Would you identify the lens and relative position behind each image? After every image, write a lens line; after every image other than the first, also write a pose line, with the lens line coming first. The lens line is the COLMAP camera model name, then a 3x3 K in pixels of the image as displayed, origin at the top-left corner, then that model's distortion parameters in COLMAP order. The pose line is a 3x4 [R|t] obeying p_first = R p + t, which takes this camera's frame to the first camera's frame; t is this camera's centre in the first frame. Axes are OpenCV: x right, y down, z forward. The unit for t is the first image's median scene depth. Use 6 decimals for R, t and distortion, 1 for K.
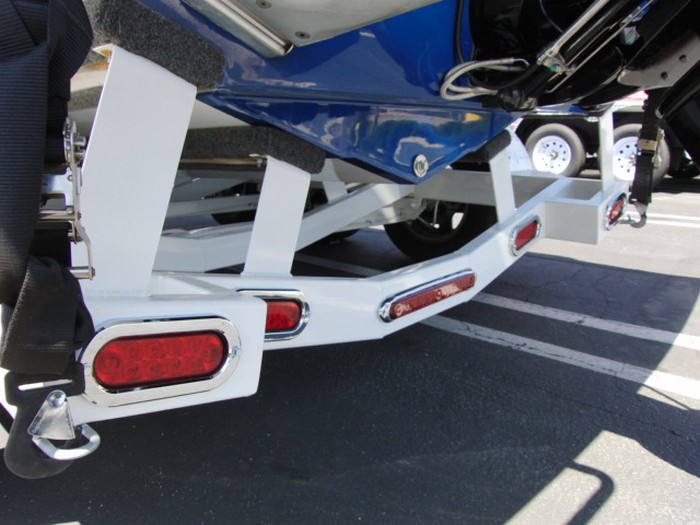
lens RADIAL K [[547.3, 0, 350.0], [0, 547.3, 262.5], [0, 0, 1]] dist [-0.158275, 0.131472]
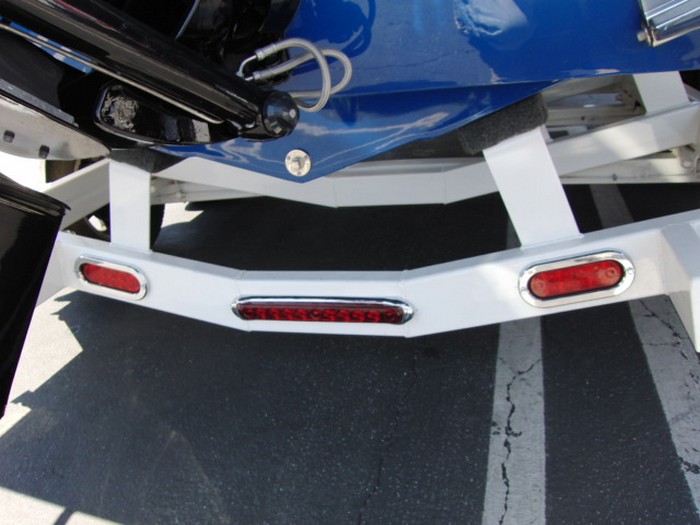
lens RADIAL K [[547.3, 0, 350.0], [0, 547.3, 262.5], [0, 0, 1]] dist [-0.158275, 0.131472]
pose [[0.455480, 0.325122, -0.828755, 0.751469], [-0.075927, 0.941723, 0.327710, -0.261504], [0.887002, -0.086340, 0.453621, 0.575546]]
